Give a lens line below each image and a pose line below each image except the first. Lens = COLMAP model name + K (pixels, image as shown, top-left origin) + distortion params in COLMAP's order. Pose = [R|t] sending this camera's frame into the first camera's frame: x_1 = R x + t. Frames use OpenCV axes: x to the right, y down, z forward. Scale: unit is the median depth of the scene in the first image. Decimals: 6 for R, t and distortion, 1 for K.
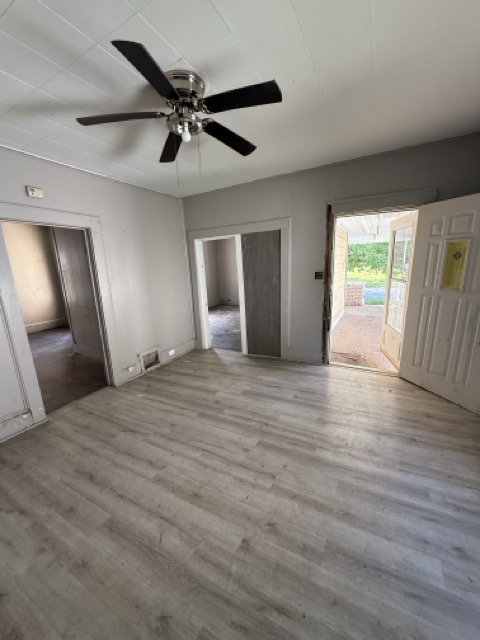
lens RADIAL K [[253.6, 0, 241.7], [0, 253.6, 320.9], [0, 0, 1]] dist [-0.030857, 0.002132]
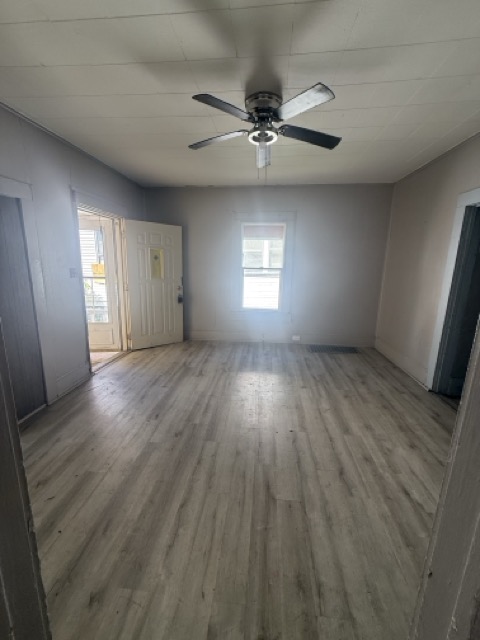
lens RADIAL K [[253.6, 0, 240.4], [0, 253.6, 317.7], [0, 0, 1]] dist [-0.030857, 0.002132]
pose [[-0.380604, -0.169381, 0.909093, -1.074631], [0.201083, 0.944400, 0.260145, -0.235945], [-0.902611, 0.281815, -0.325383, 1.302189]]
